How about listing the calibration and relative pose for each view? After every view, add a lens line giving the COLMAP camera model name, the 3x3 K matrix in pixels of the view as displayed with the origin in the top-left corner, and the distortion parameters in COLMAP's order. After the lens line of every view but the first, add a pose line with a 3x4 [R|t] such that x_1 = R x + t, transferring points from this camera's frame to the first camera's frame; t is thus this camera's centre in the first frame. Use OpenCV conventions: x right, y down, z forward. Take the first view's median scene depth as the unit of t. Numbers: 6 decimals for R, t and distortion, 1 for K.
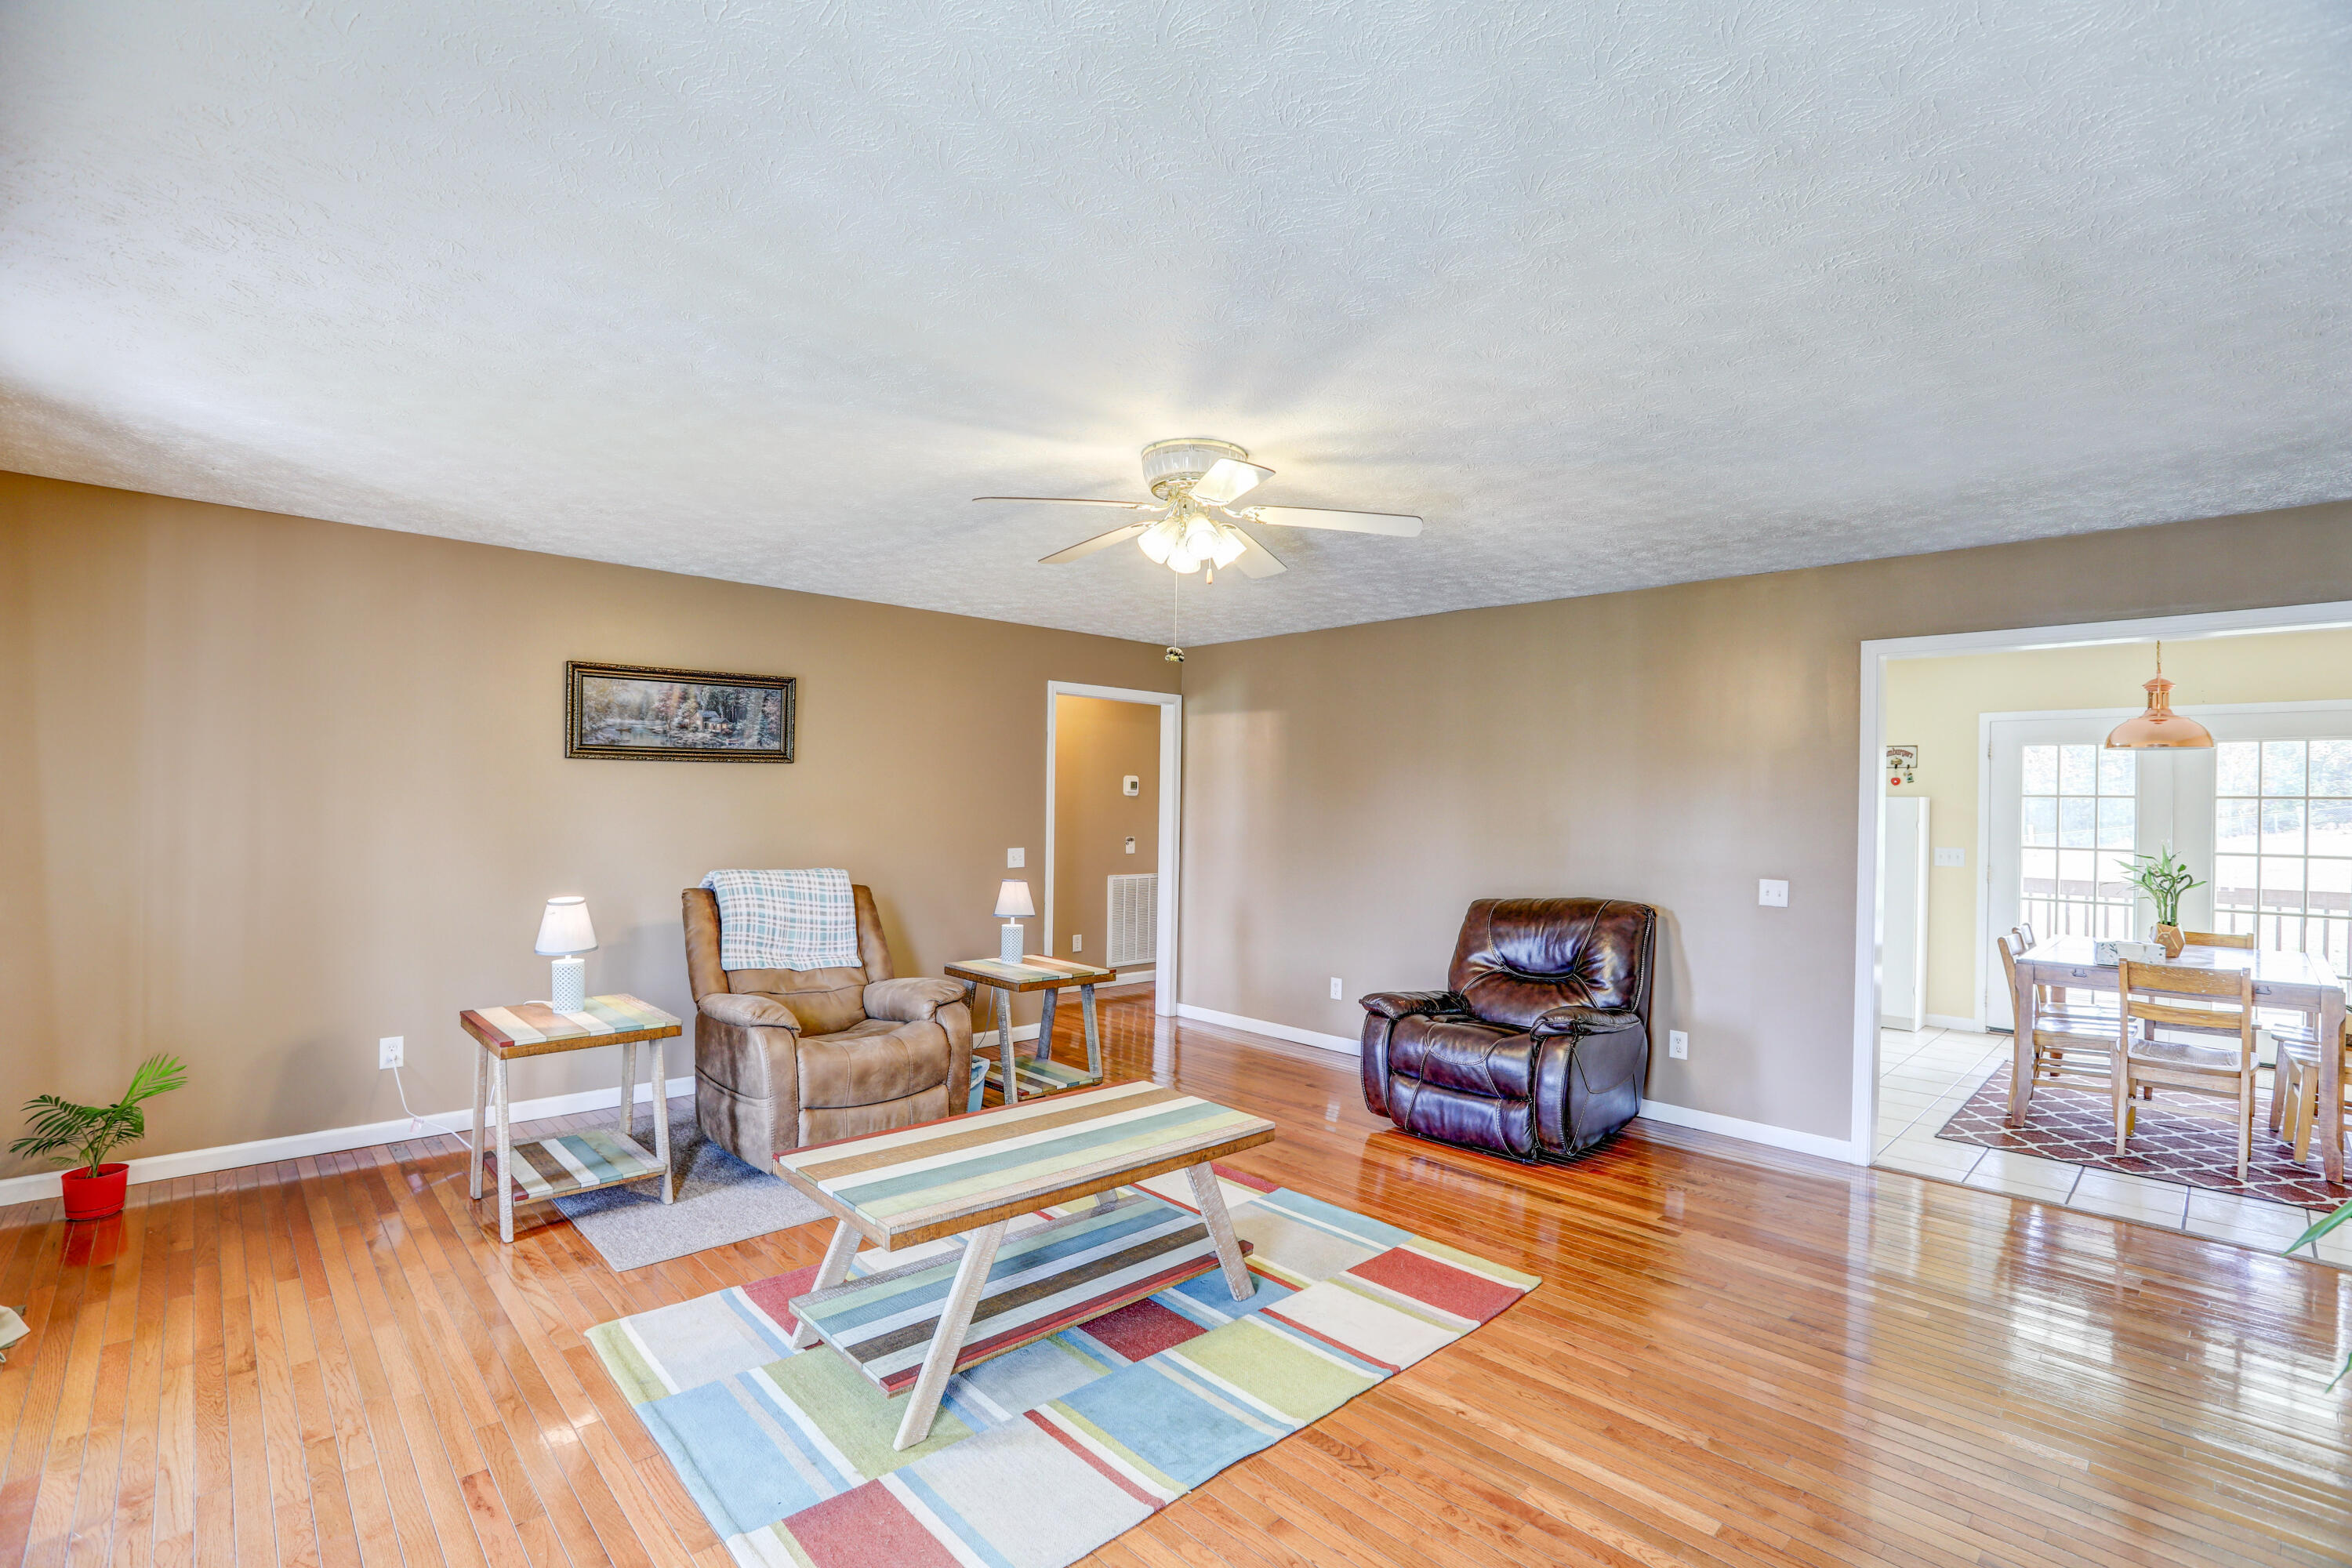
lens RADIAL K [[1063.5, 0, 1171.7], [0, 1063.5, 796.7], [0, 0, 1]] dist [-0.052716, 0.020319]
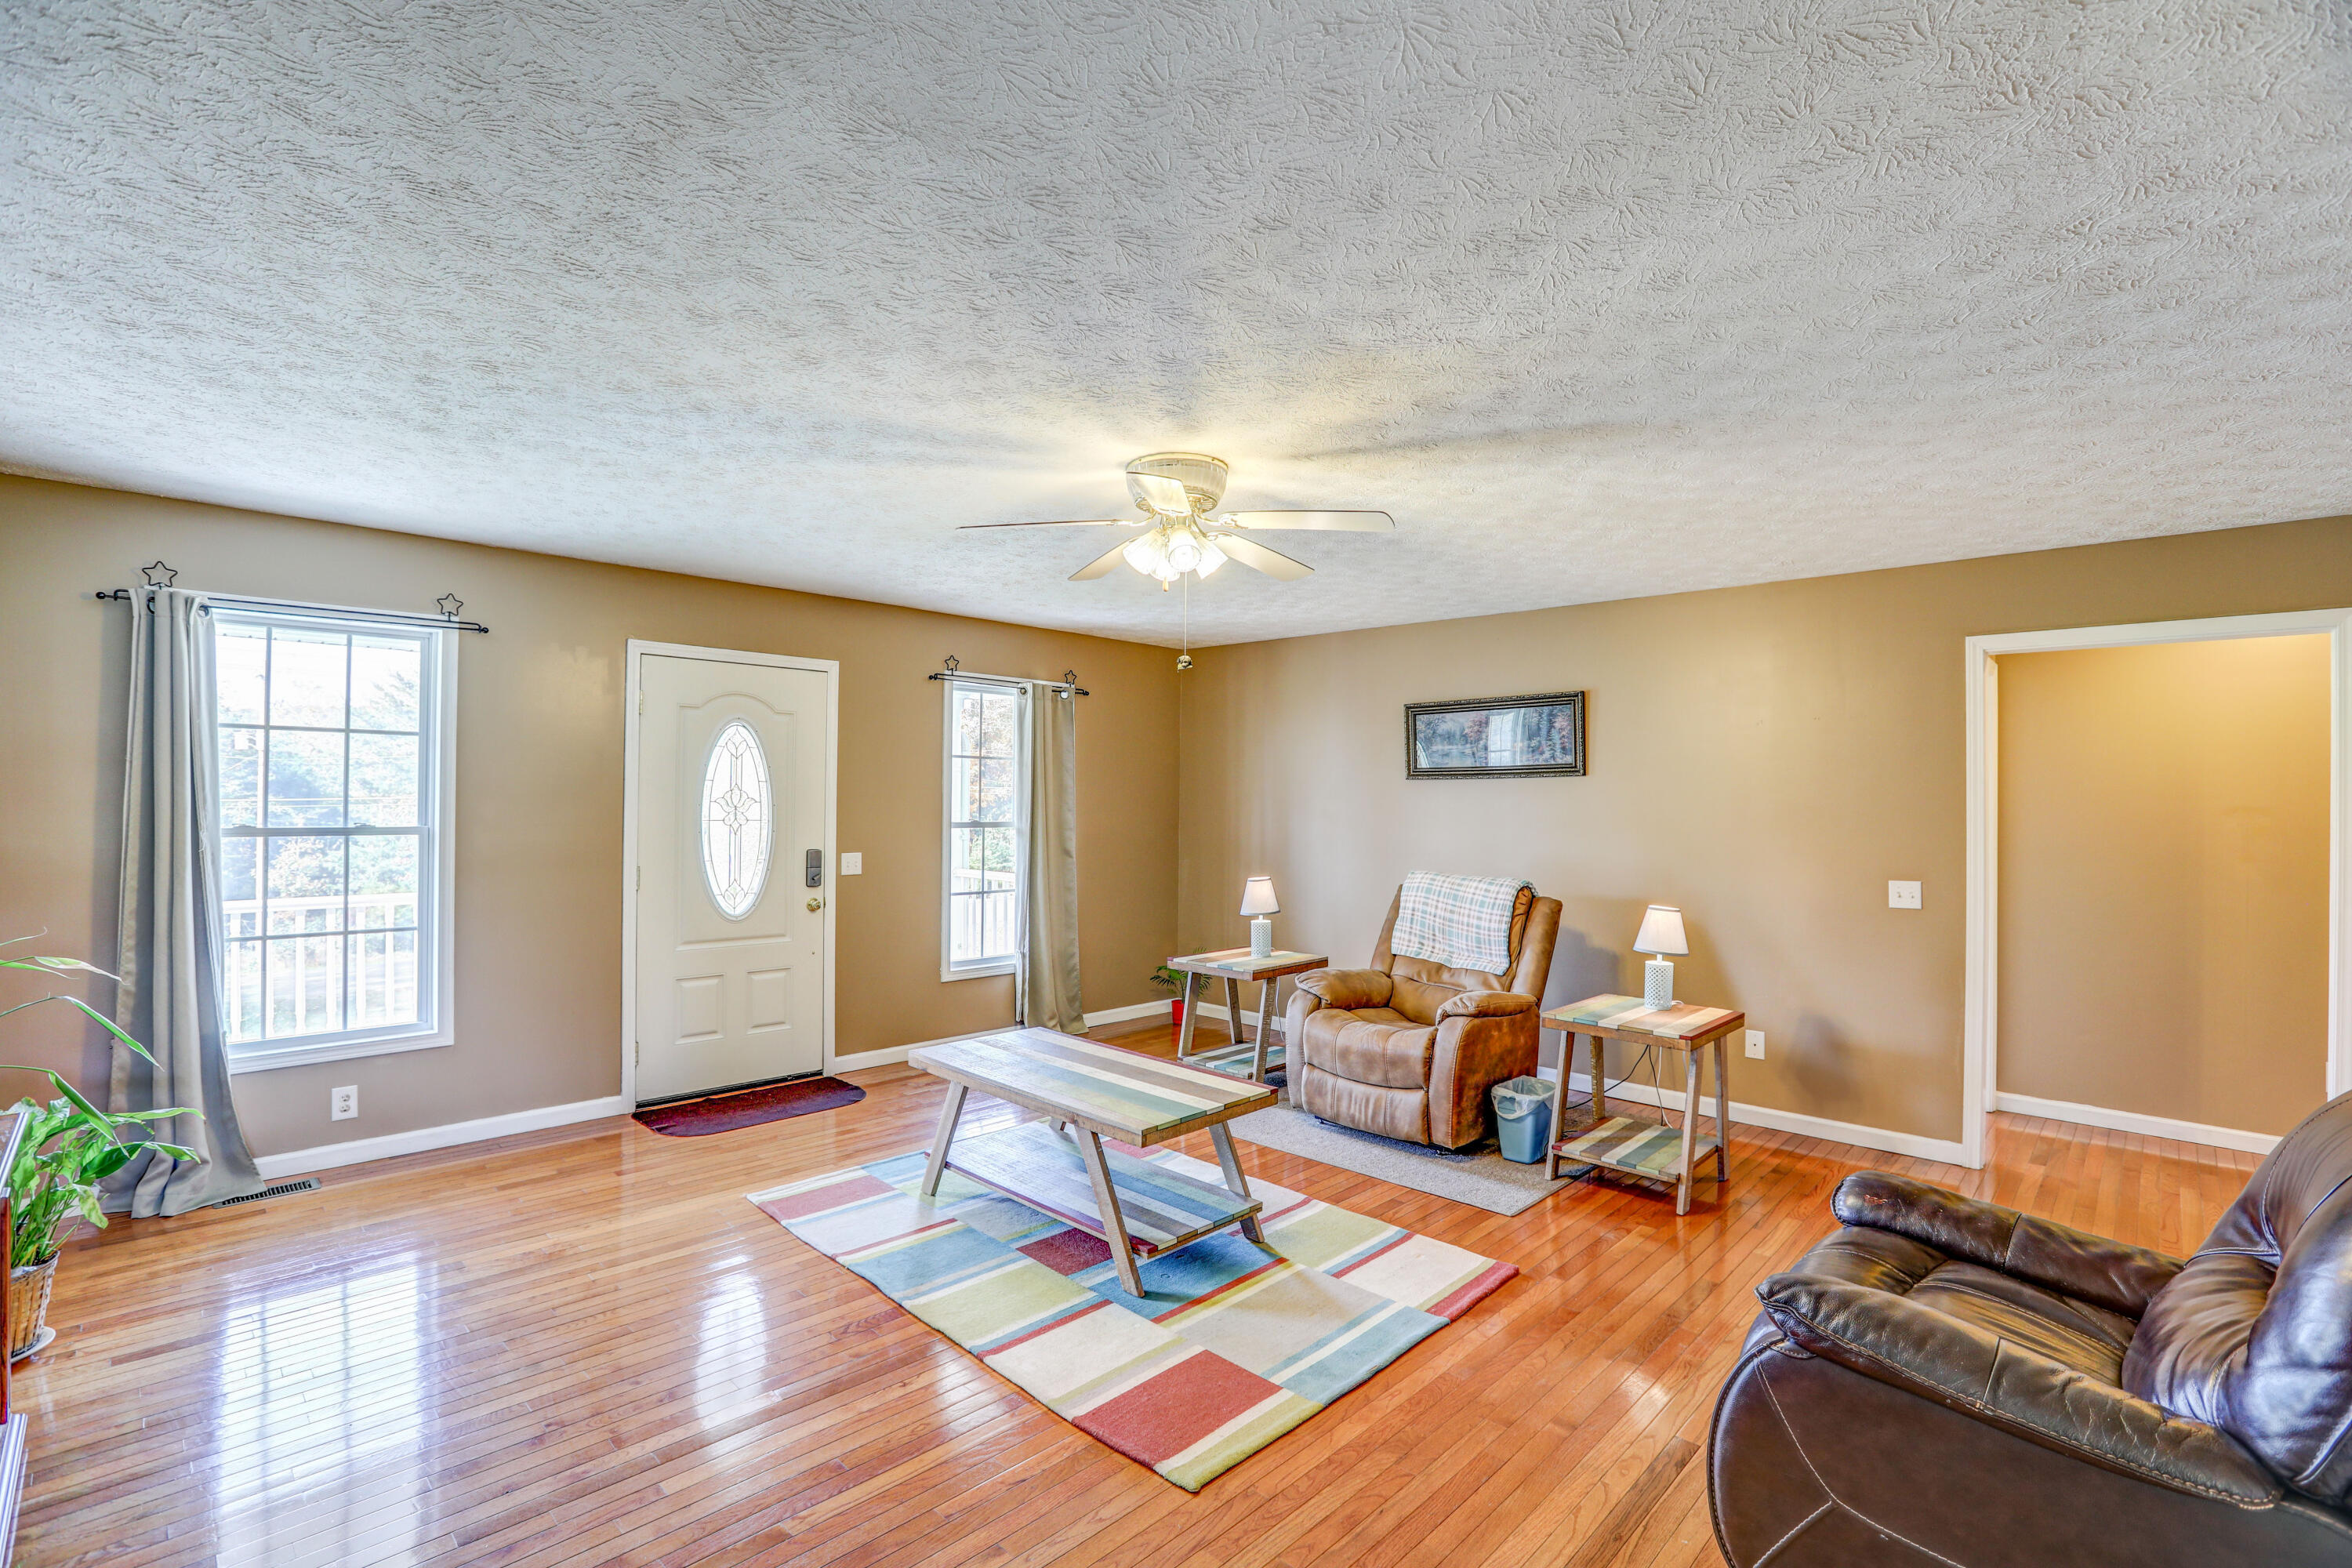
lens RADIAL K [[1070.8, 0, 1178.7], [0, 1070.8, 793.7], [0, 0, 1]] dist [-0.054329, 0.023354]
pose [[0.040856, -0.025409, -0.998842, 0.752238], [-0.006915, 0.999645, -0.025712, 0.016374], [0.999141, 0.007958, 0.040666, 0.684864]]
